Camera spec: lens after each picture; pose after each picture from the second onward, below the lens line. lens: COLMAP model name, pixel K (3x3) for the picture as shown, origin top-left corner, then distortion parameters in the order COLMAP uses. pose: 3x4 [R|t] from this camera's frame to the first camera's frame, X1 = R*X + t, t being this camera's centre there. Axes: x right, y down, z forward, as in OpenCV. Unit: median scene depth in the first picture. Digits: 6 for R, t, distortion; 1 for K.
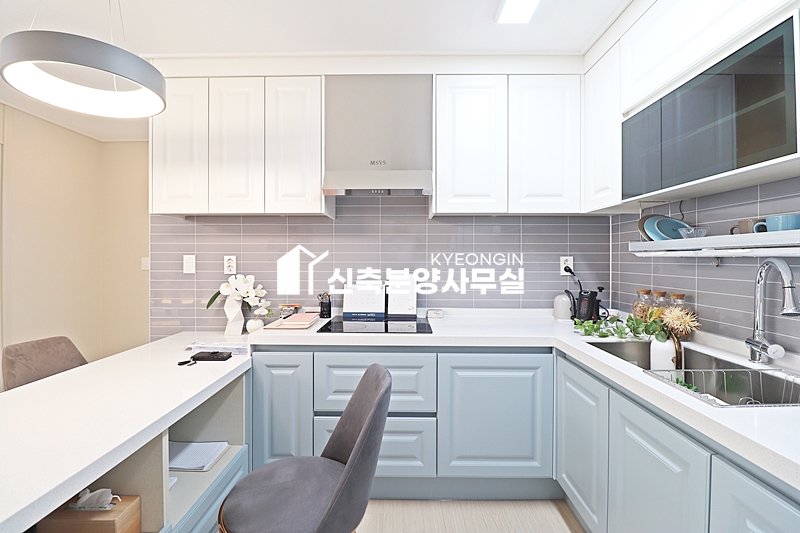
lens RADIAL K [[366.9, 0, 397.2], [0, 366.9, 260.2], [0, 0, 1]] dist [-0.003907, -0.010857]
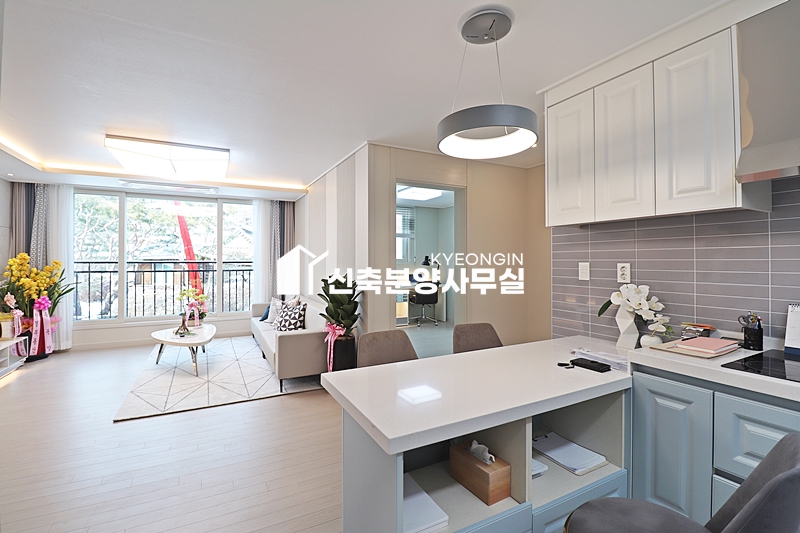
lens RADIAL K [[366.9, 0, 399.2], [0, 366.9, 257.5], [0, 0, 1]] dist [-0.003907, -0.010857]
pose [[0.479903, -0.010015, -0.877264, 0.110620], [-0.002048, 0.999919, -0.012536, -0.016604], [0.877319, 0.007812, 0.479844, 0.045579]]
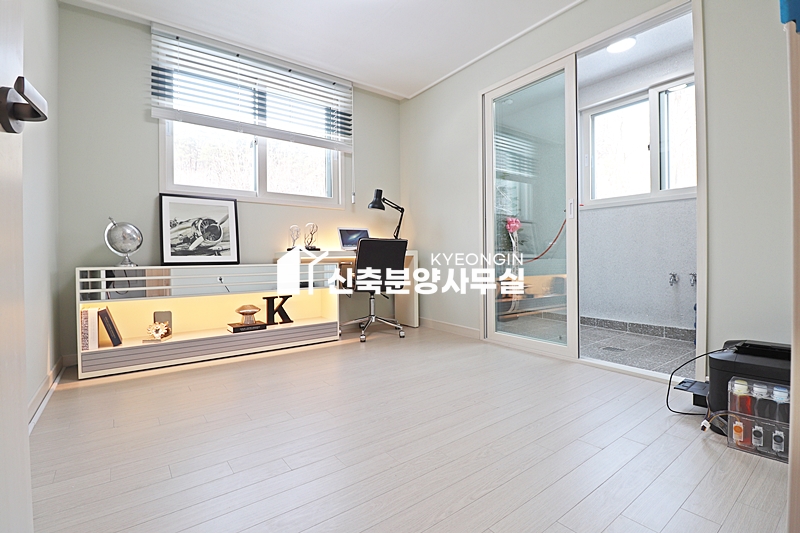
lens RADIAL K [[366.9, 0, 397.1], [0, 366.9, 262.0], [0, 0, 1]] dist [-0.003907, -0.010857]
pose [[0.604733, 0.002653, -0.796424, -1.511476], [0.006644, 0.999943, 0.008376, 0.241712], [0.796401, -0.010356, 0.604681, 1.048302]]
